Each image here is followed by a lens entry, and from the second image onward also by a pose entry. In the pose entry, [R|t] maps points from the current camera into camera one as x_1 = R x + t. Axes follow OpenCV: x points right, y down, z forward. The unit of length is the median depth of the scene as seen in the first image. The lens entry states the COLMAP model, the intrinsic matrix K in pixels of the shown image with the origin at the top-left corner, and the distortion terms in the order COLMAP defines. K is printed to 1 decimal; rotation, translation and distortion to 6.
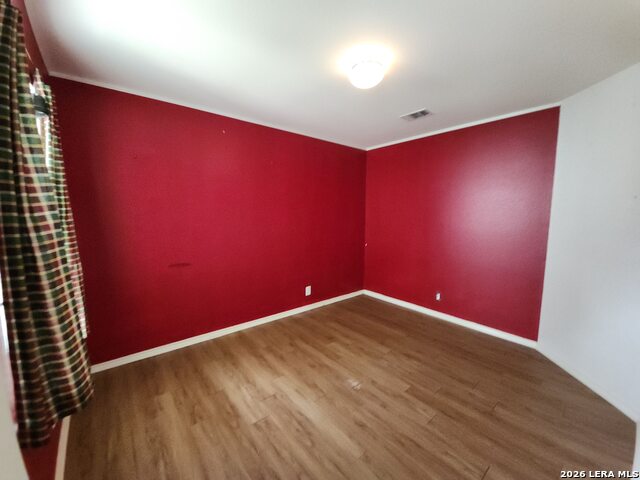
lens RADIAL K [[256.4, 0, 316.6], [0, 256.4, 241.1], [0, 0, 1]] dist [-0.000193, -0.000021]
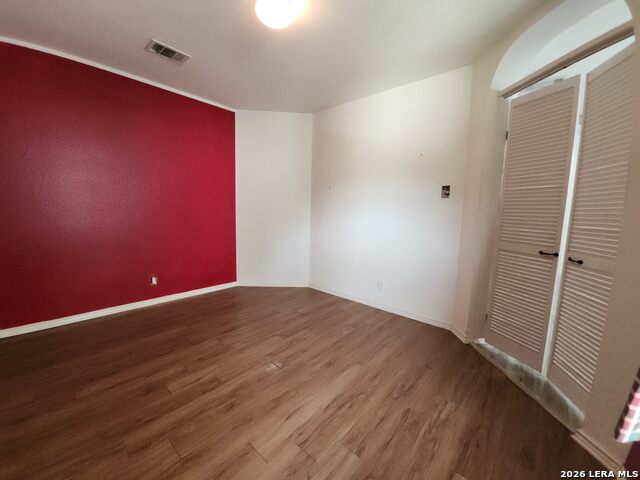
lens RADIAL K [[256.4, 0, 316.5], [0, 256.4, 237.5], [0, 0, 1]] dist [-0.000193, -0.000021]
pose [[-0.159565, -0.118518, 0.980047, -0.663943], [0.078179, 0.988132, 0.132225, 0.008865], [-0.984087, 0.097717, -0.148406, 0.905511]]
